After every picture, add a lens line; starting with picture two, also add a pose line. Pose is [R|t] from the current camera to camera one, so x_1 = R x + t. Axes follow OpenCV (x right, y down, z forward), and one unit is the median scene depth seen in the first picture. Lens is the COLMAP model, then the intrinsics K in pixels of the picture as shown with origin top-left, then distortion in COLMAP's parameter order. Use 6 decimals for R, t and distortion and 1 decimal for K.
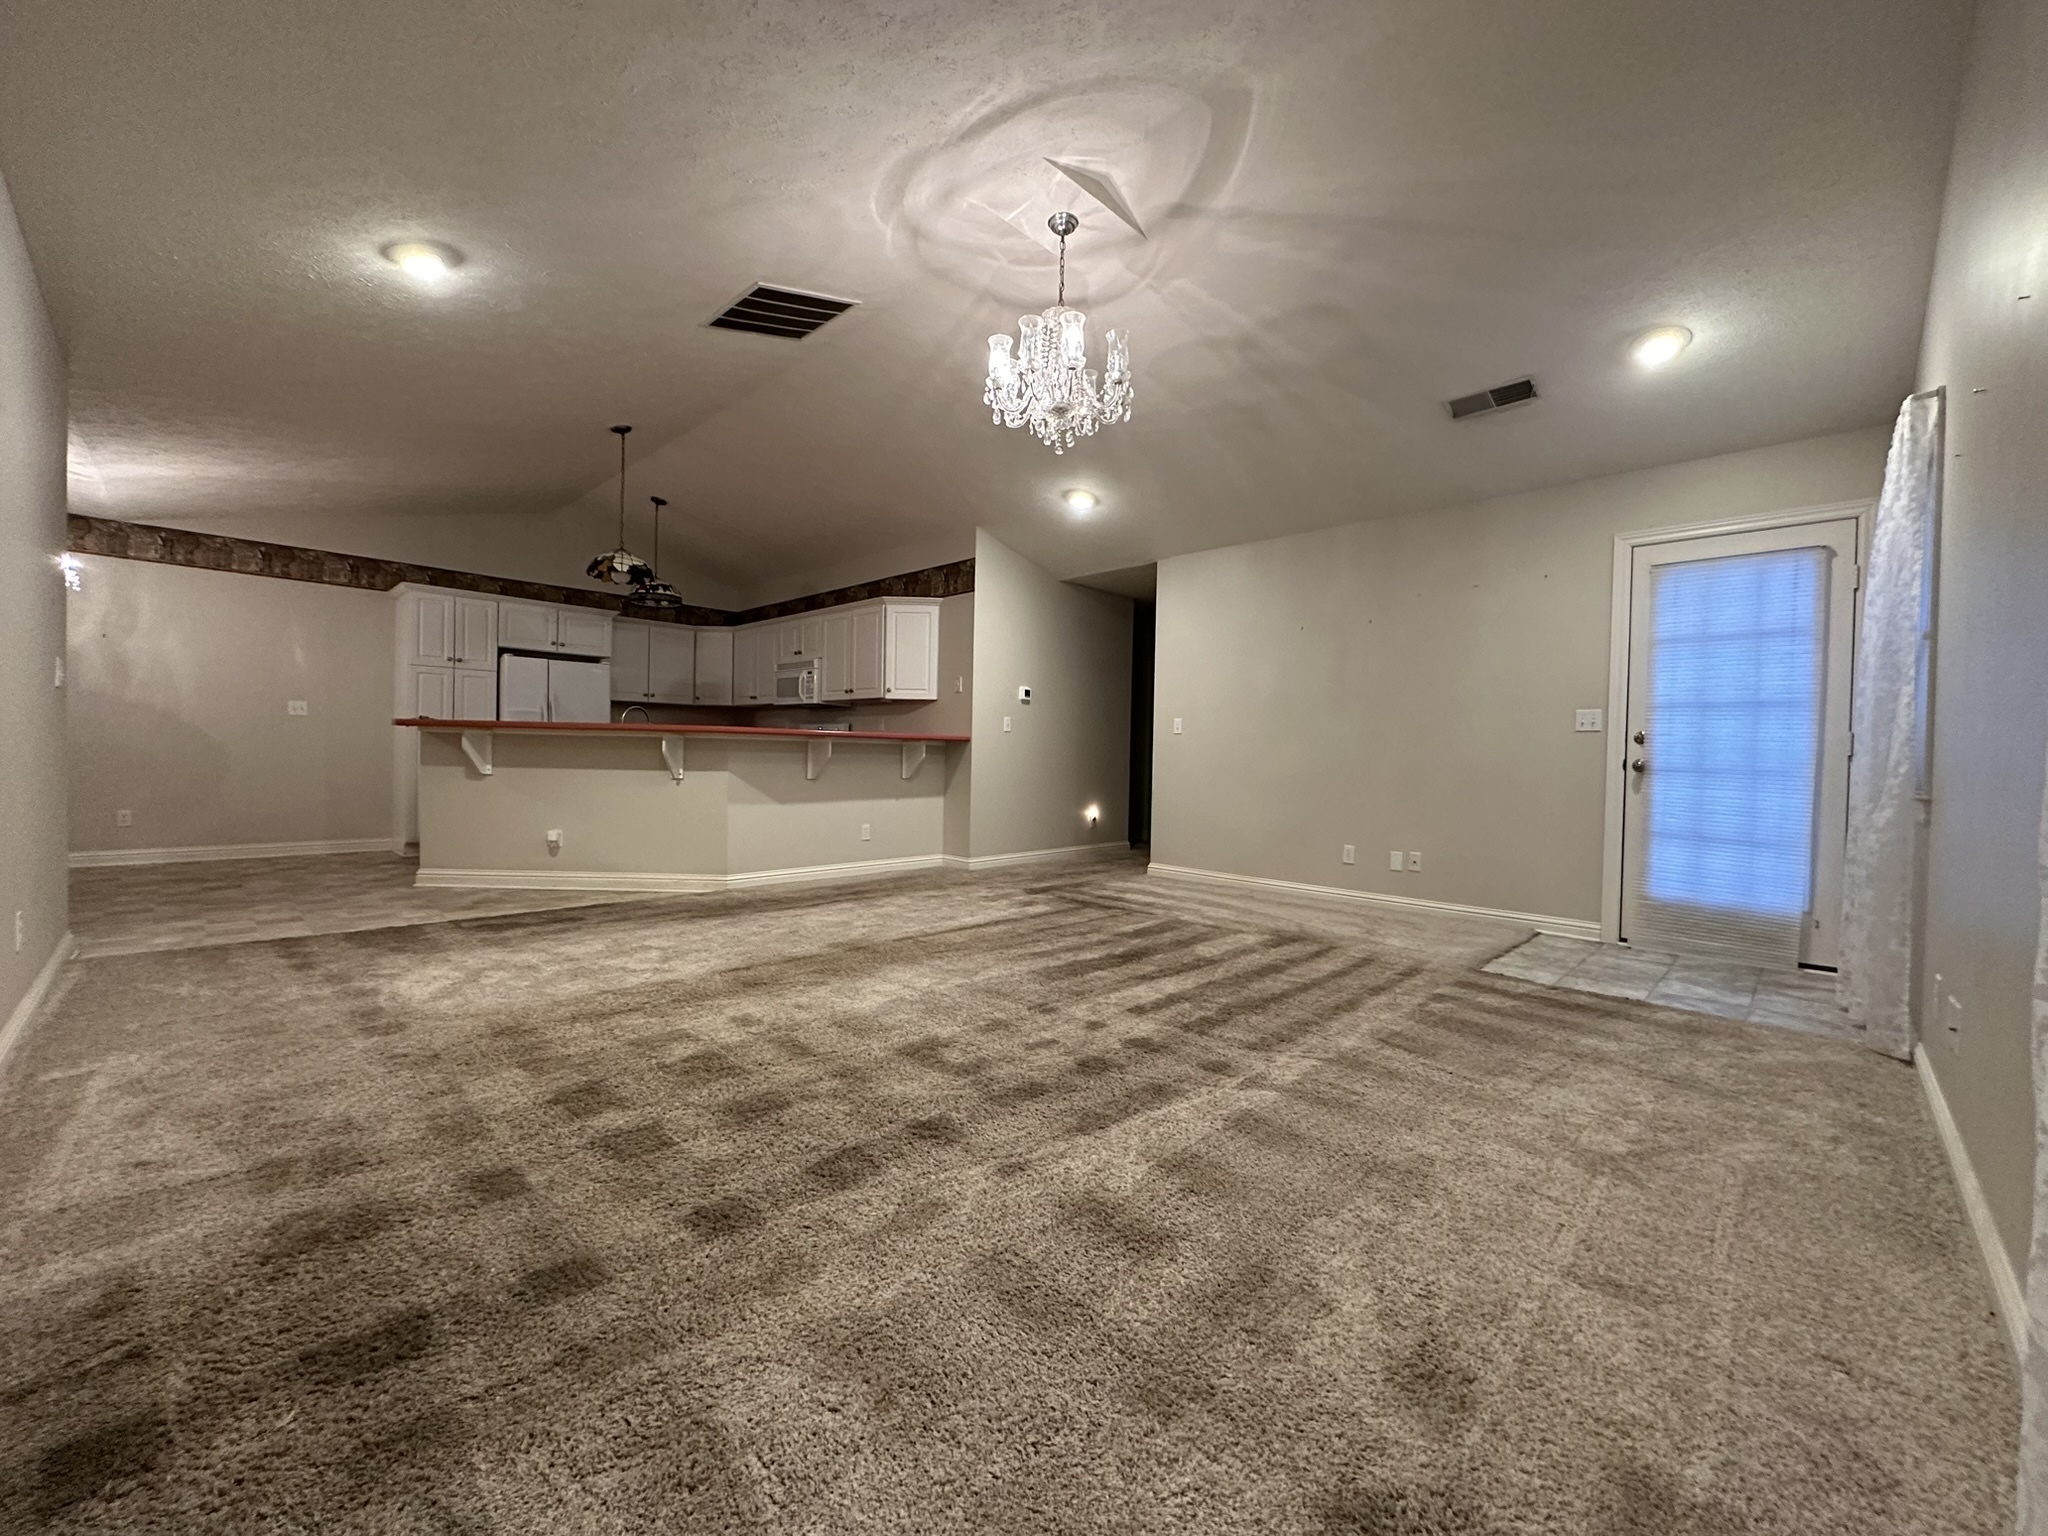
lens RADIAL K [[811.9, 0, 1025.7], [0, 811.9, 769.1], [0, 0, 1]] dist [-0.002930, -0.000377]
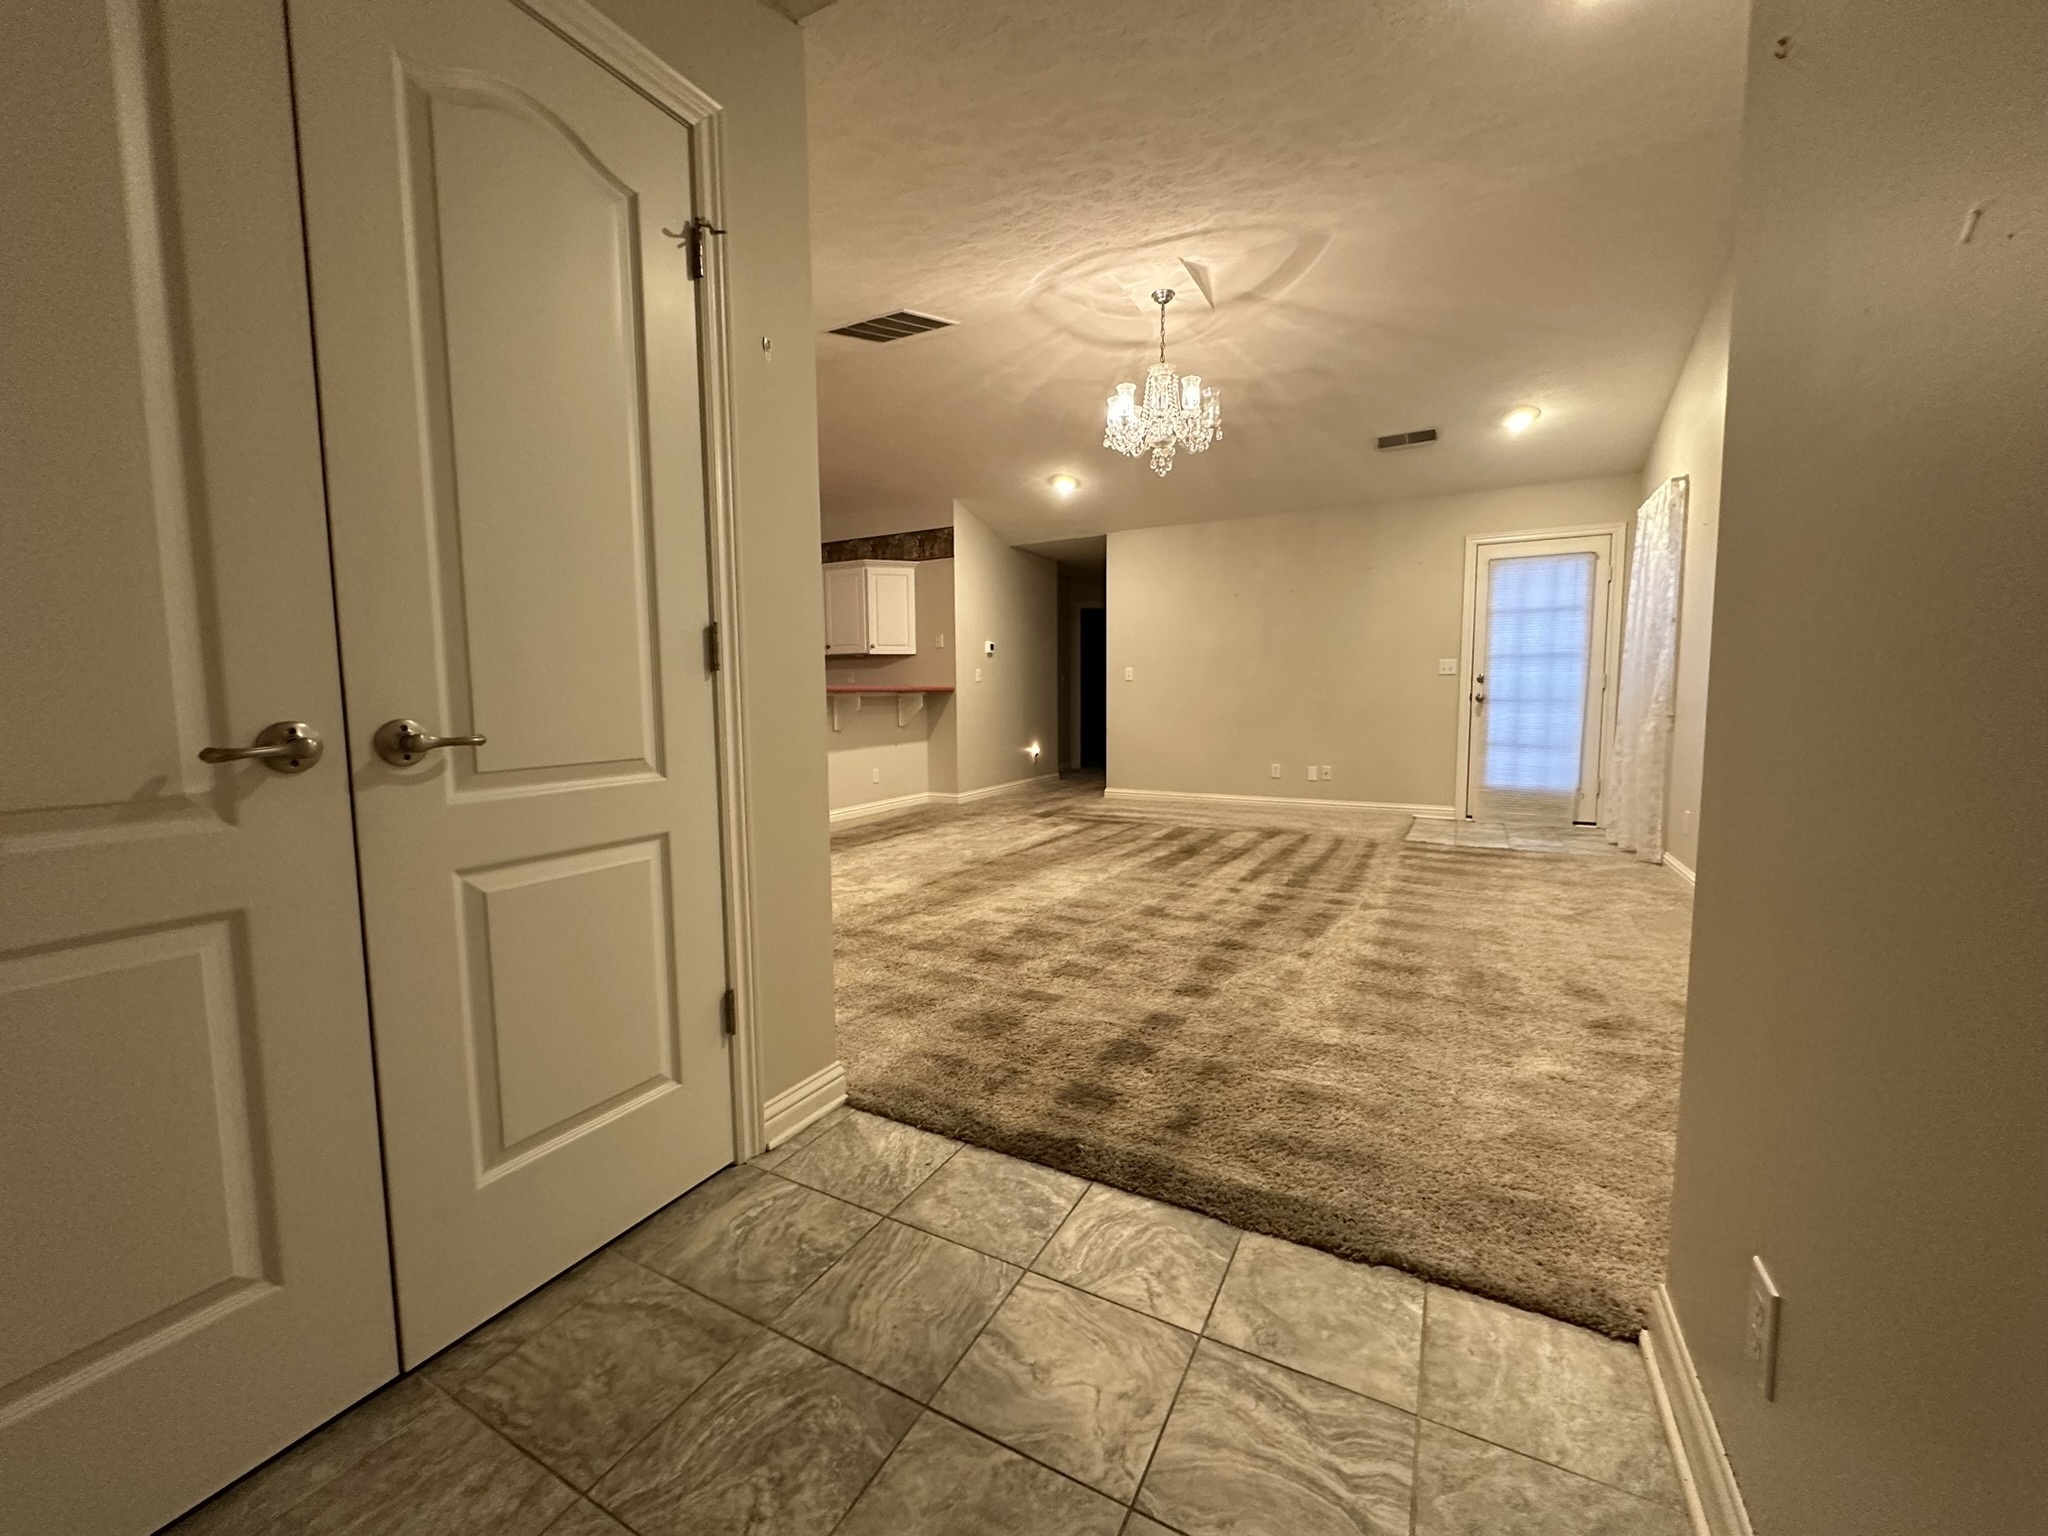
lens RADIAL K [[811.9, 0, 1023.5], [0, 811.9, 770.2], [0, 0, 1]] dist [-0.002930, -0.000377]
pose [[0.961263, -0.054116, 0.270268, -0.546487], [0.033094, 0.996104, 0.081747, -0.025859], [-0.273638, -0.069636, 0.959309, -0.234700]]
